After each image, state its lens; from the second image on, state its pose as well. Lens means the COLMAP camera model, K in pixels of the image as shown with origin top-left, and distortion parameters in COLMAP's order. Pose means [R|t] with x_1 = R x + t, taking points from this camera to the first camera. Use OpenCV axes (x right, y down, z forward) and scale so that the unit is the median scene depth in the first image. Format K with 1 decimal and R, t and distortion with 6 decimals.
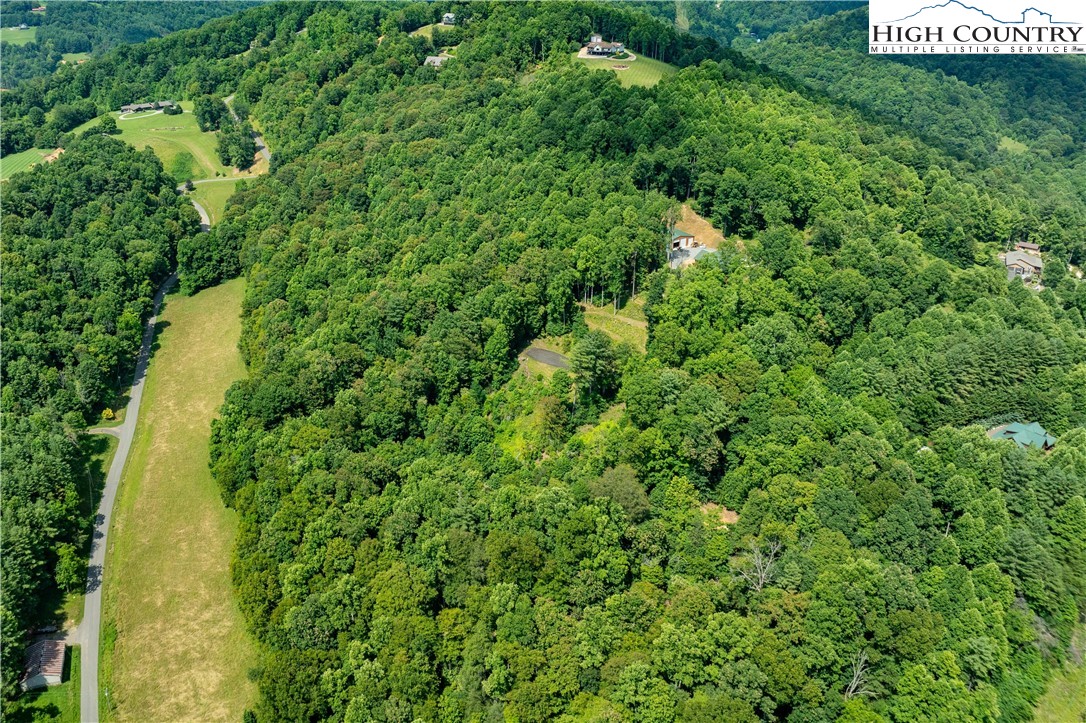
lens RADIAL K [[896.3, 0, 621.2], [0, 896.3, 246.5], [0, 0, 1]] dist [-0.027690, -0.015374]
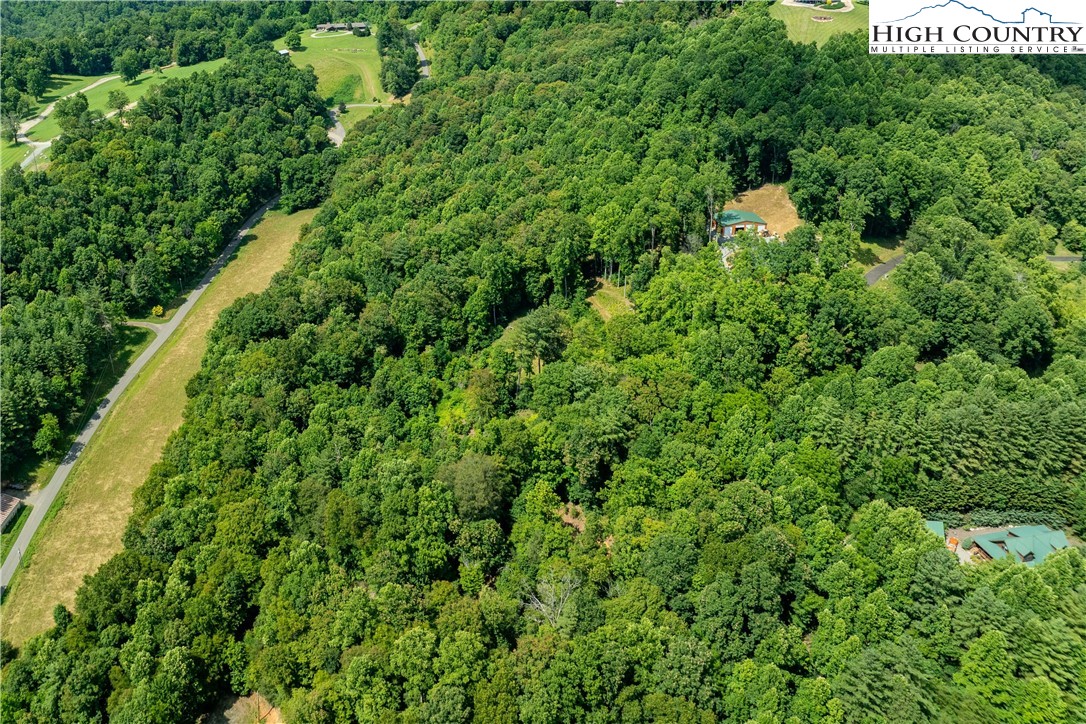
lens RADIAL K [[1026.2, 0, 567.8], [0, 1026.2, 227.4], [0, 0, 1]] dist [-0.026461, -0.024861]
pose [[0.914999, 0.139796, -0.378462, 0.319996], [-0.135301, 0.990053, 0.038591, -0.023231], [0.380092, 0.015895, 0.924812, 0.058003]]
